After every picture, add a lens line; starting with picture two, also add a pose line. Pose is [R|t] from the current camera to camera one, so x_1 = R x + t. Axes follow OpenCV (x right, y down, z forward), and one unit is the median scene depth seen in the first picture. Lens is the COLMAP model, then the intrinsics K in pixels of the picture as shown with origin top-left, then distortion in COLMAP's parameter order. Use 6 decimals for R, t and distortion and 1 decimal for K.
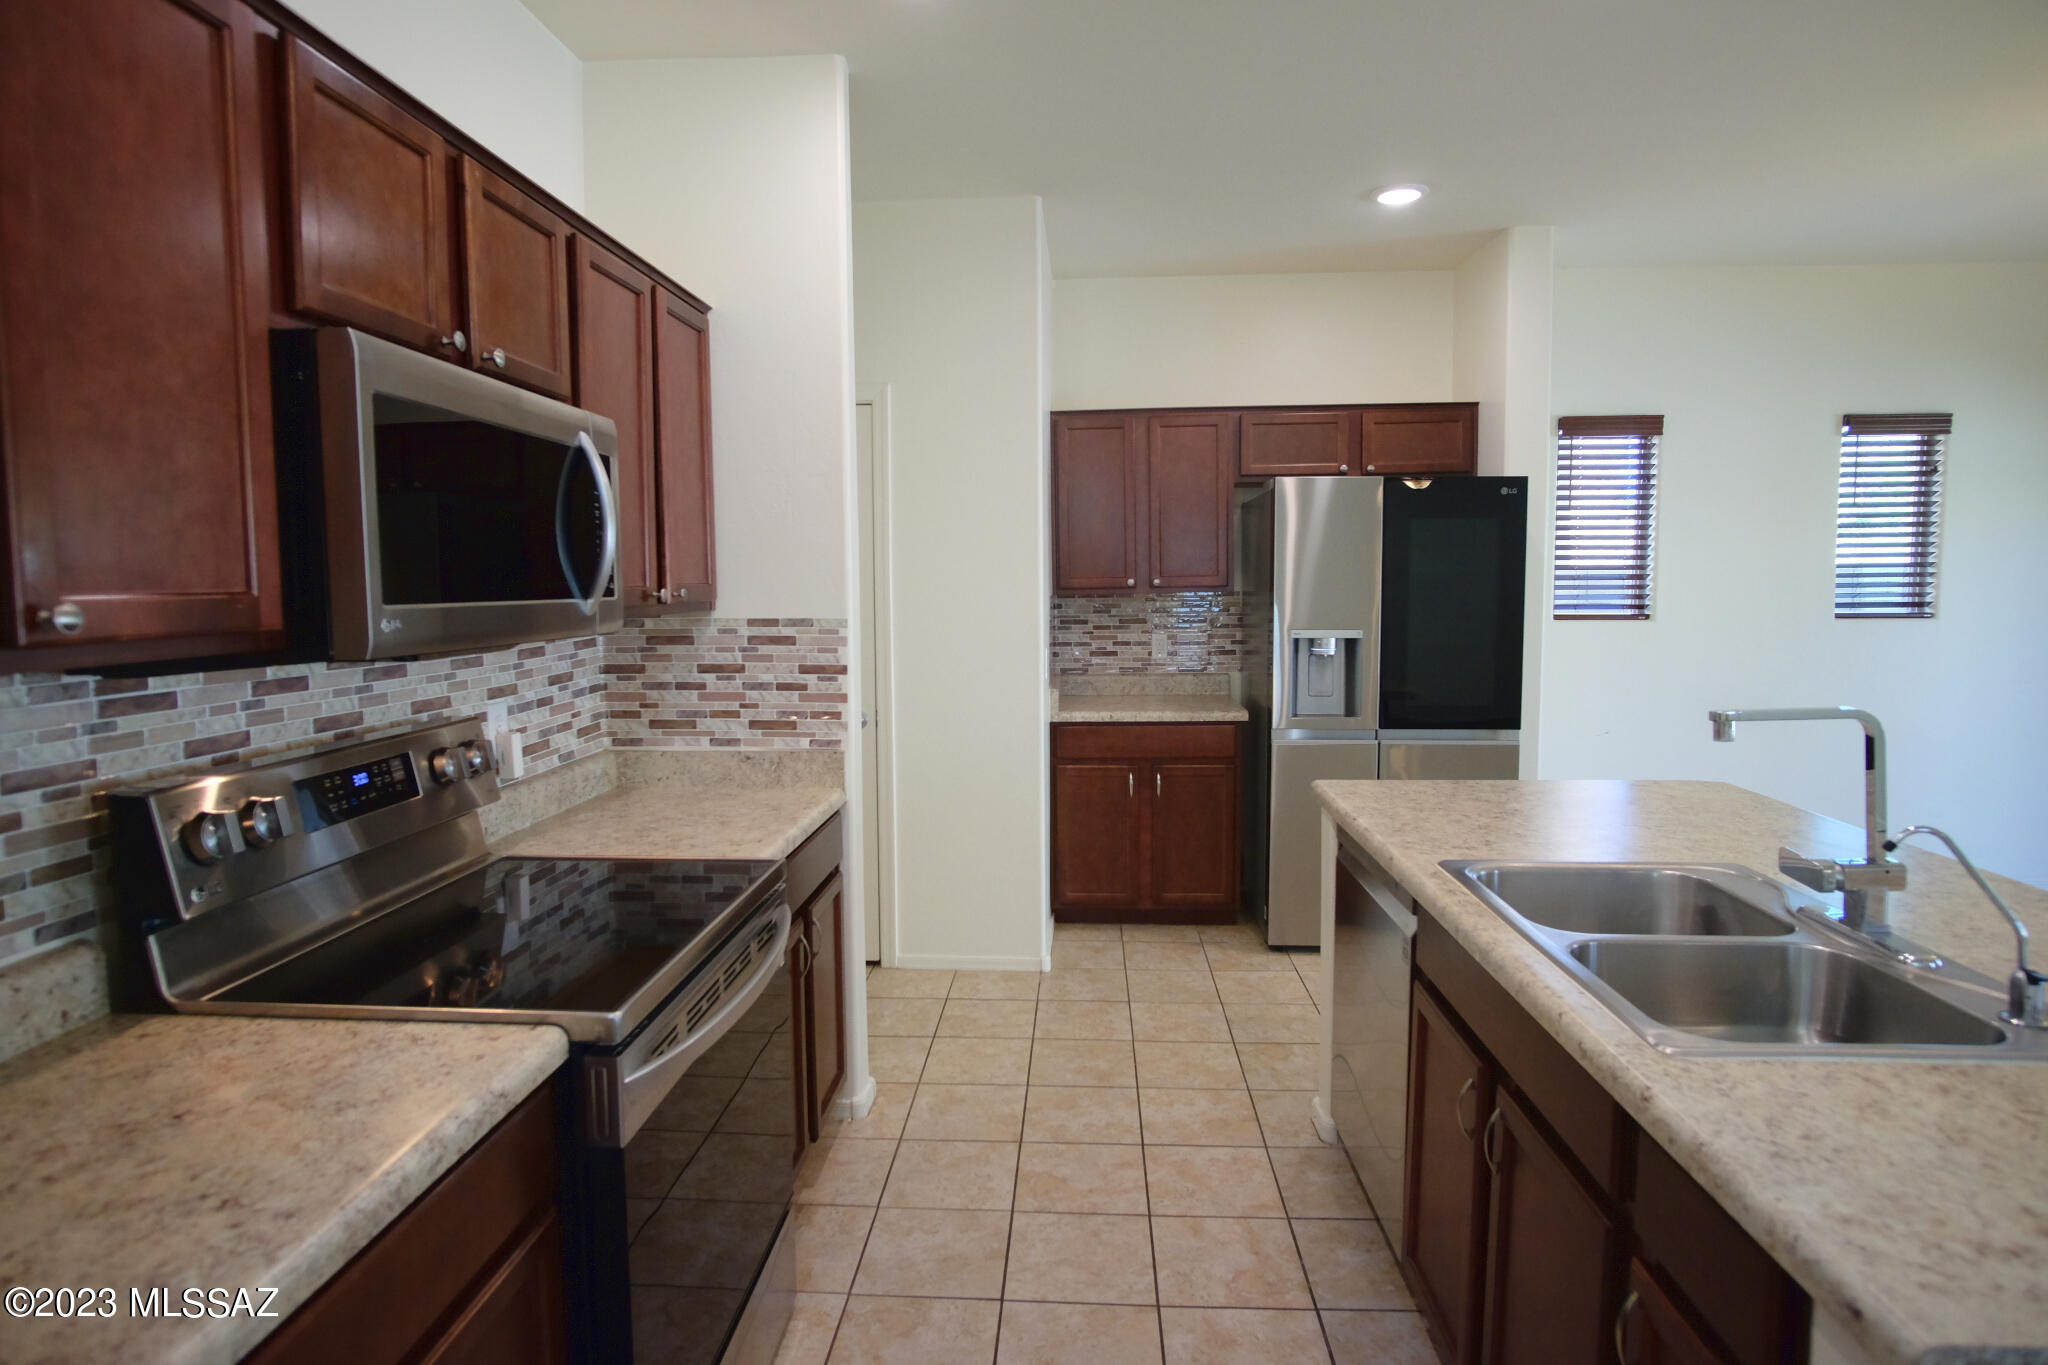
lens RADIAL K [[1093.6, 0, 1019.8], [0, 1093.6, 665.5], [0, 0, 1]] dist [-0.037187, 0.010388]
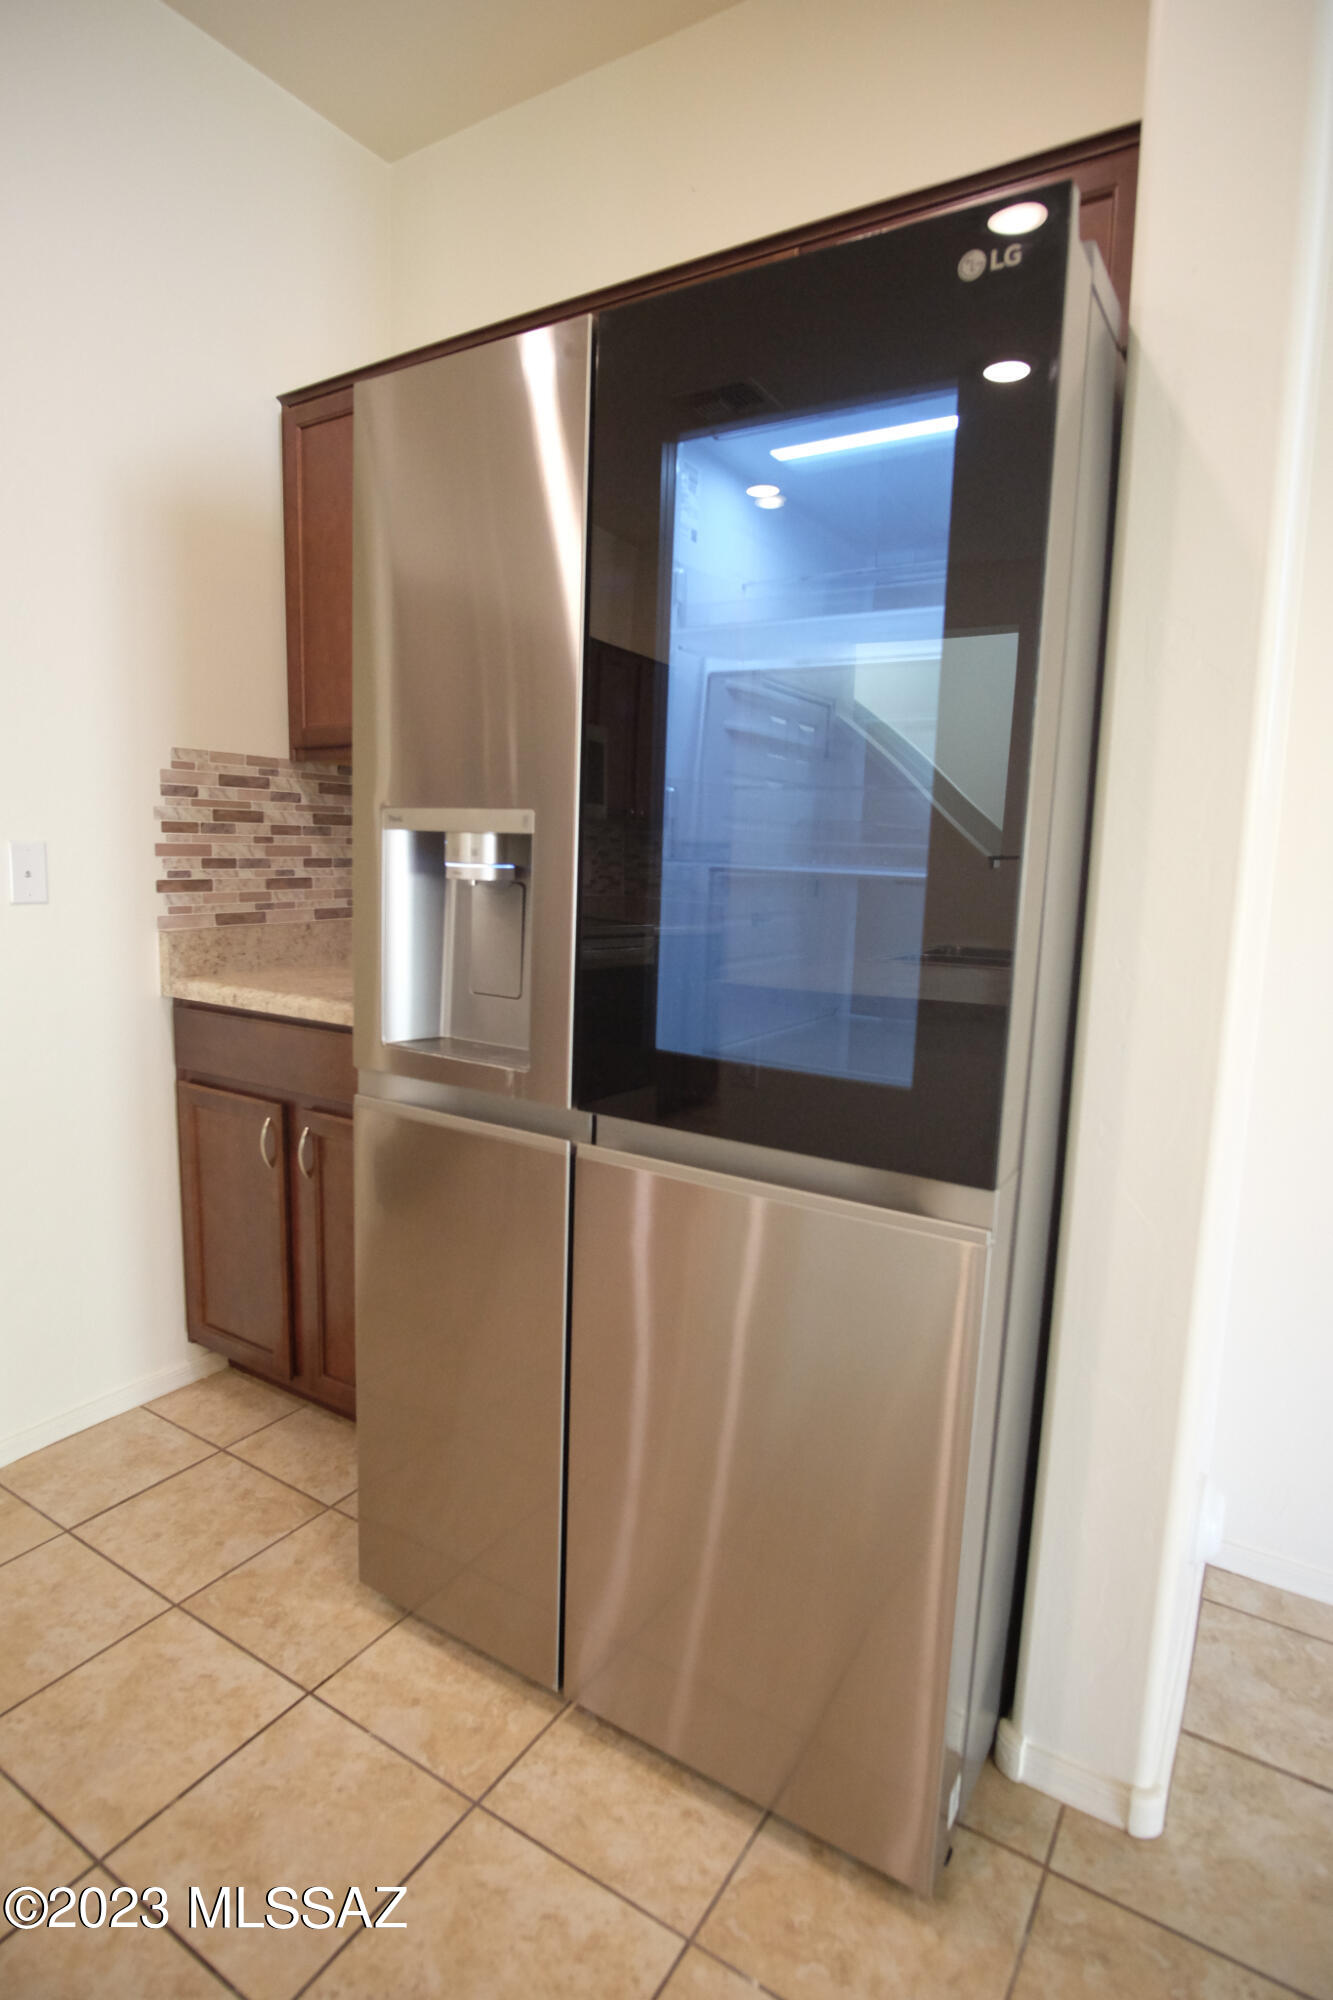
lens RADIAL K [[1068.0, 0, 653.5], [0, 1068.0, 998.8], [0, 0, 1]] dist [-0.037187, 0.010388]
pose [[0.875848, 0.099844, -0.472145, 0.715466], [-0.072258, 0.994467, 0.076257, -0.003049], [0.477146, -0.032673, 0.878216, 1.027173]]
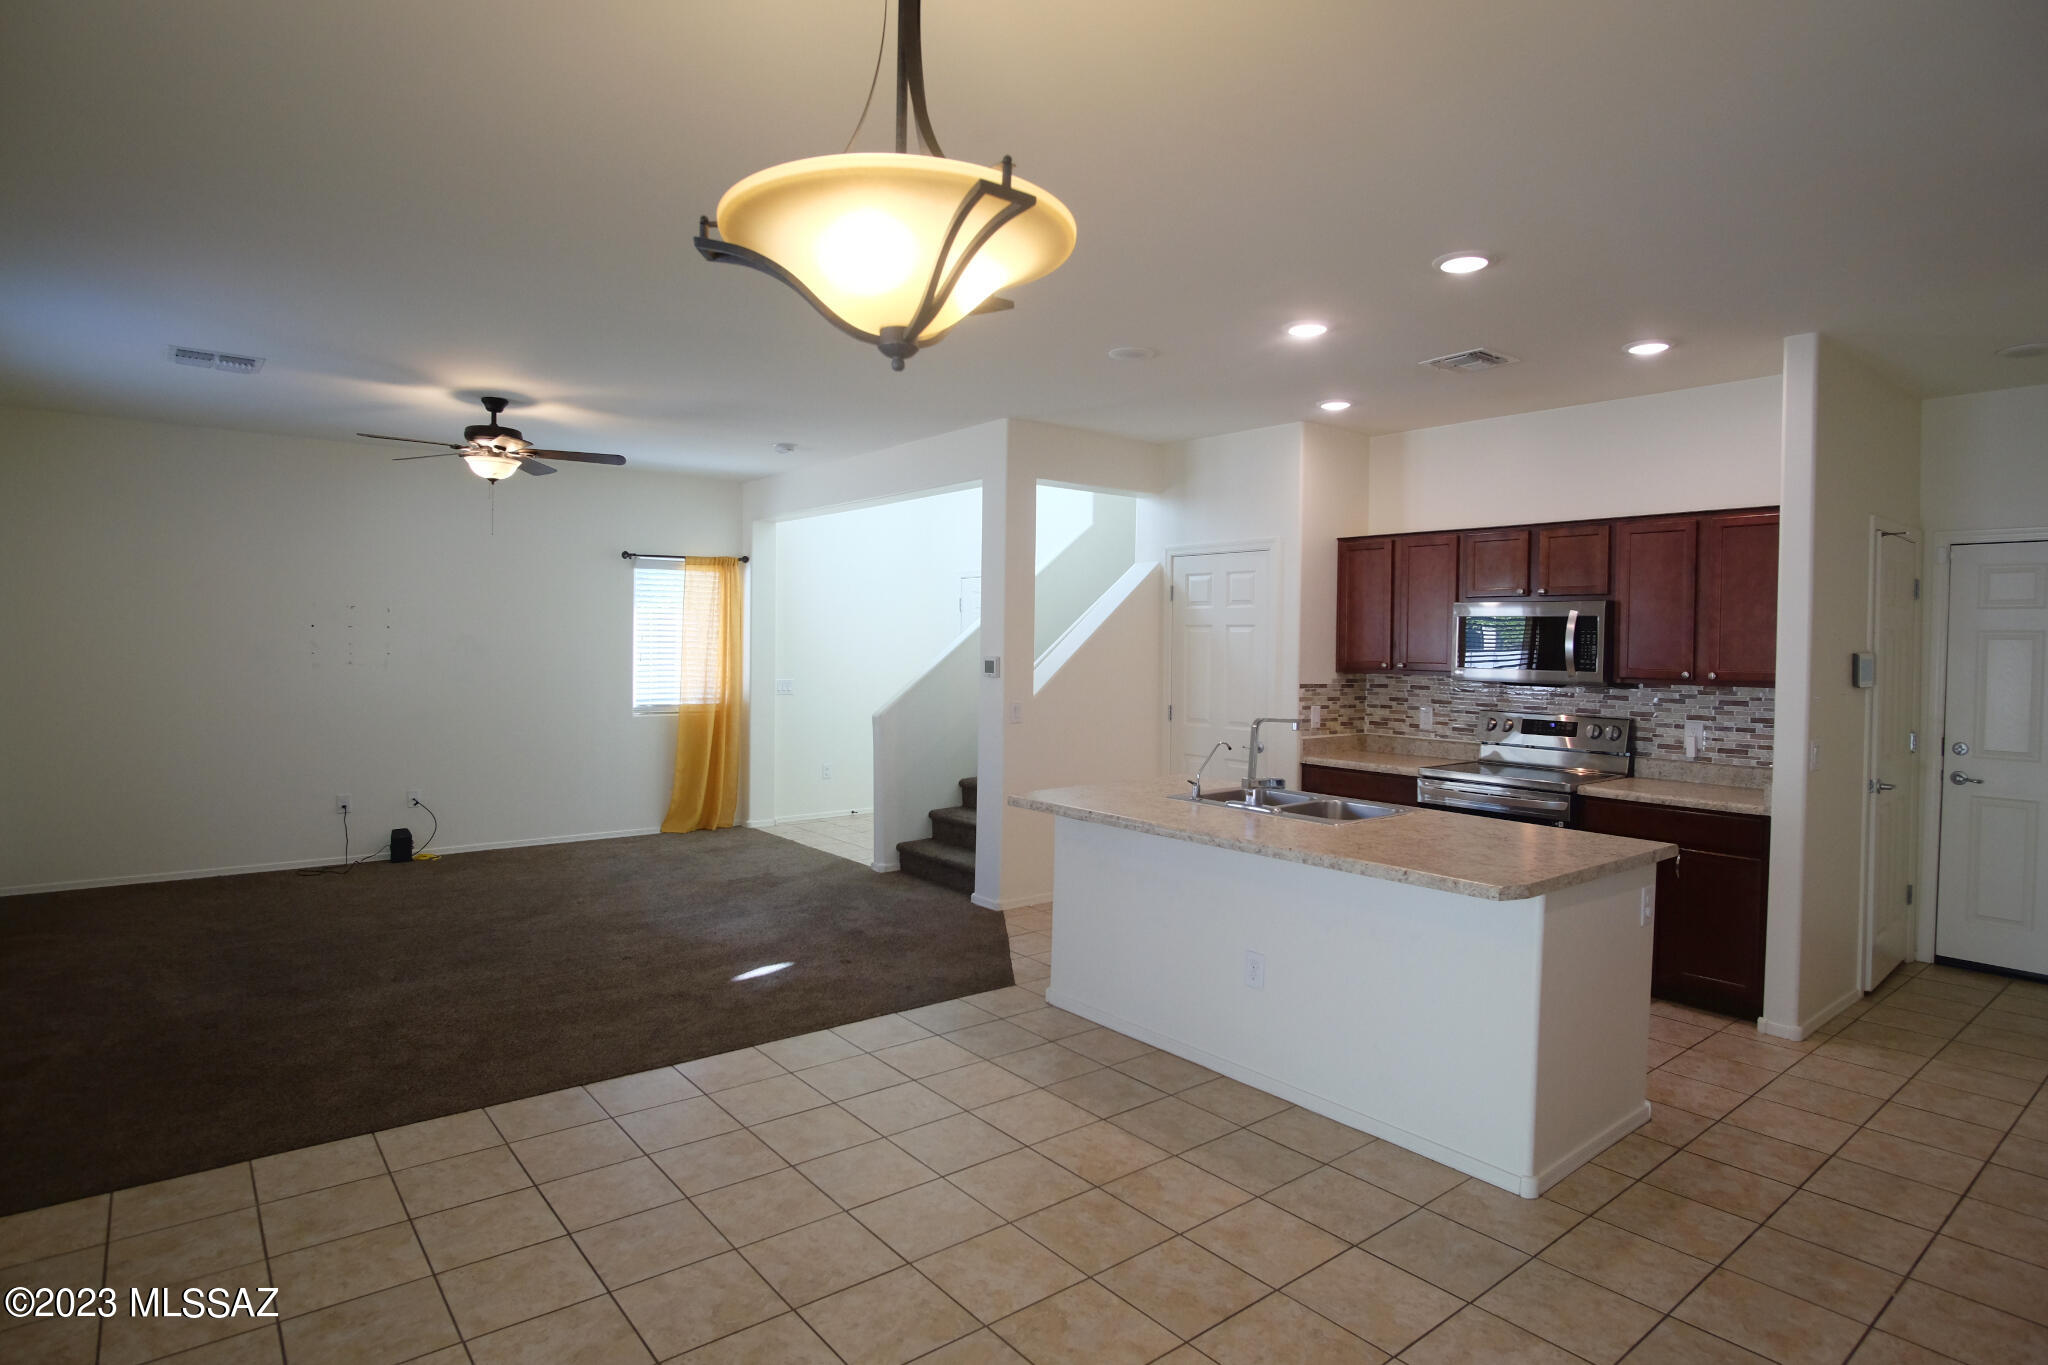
lens RADIAL K [[1093.6, 0, 1019.8], [0, 1093.6, 665.5], [0, 0, 1]] dist [-0.037187, 0.010388]
pose [[-0.740179, 0.014348, -0.672256, 1.623161], [-0.060569, 0.994285, 0.087910, -0.153762], [0.669676, 0.105787, -0.735081, 1.380587]]
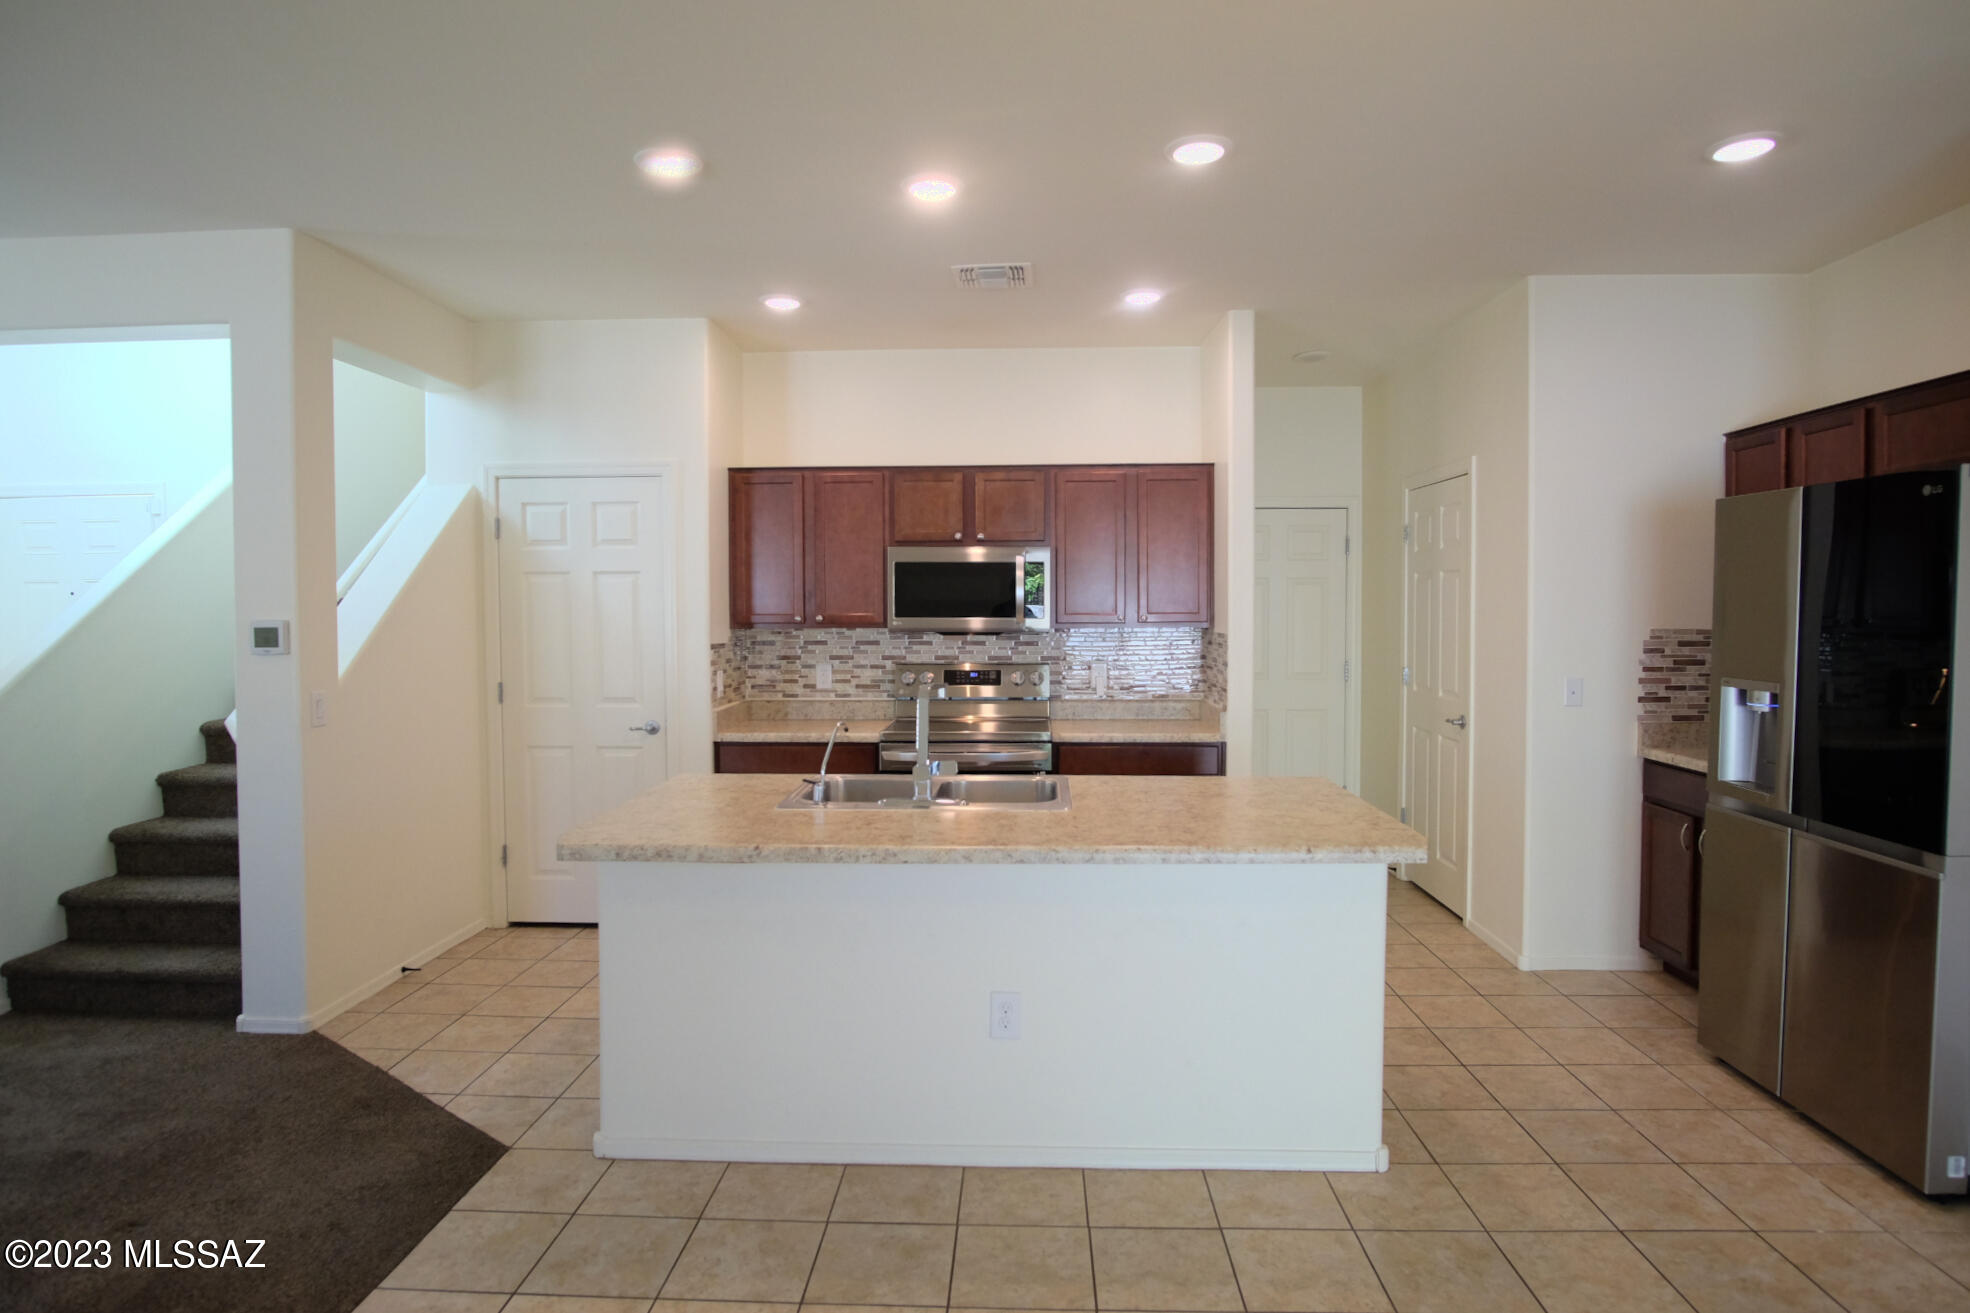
lens RADIAL K [[1090.4, 0, 984.3], [0, 1090.4, 644.3], [0, 0, 1]] dist [-0.027505, 0.002029]
pose [[0.021705, 0.044094, -0.998792, 1.517367], [-0.076637, 0.996161, 0.042312, -0.069926], [0.996823, 0.075626, 0.025001, 0.574079]]
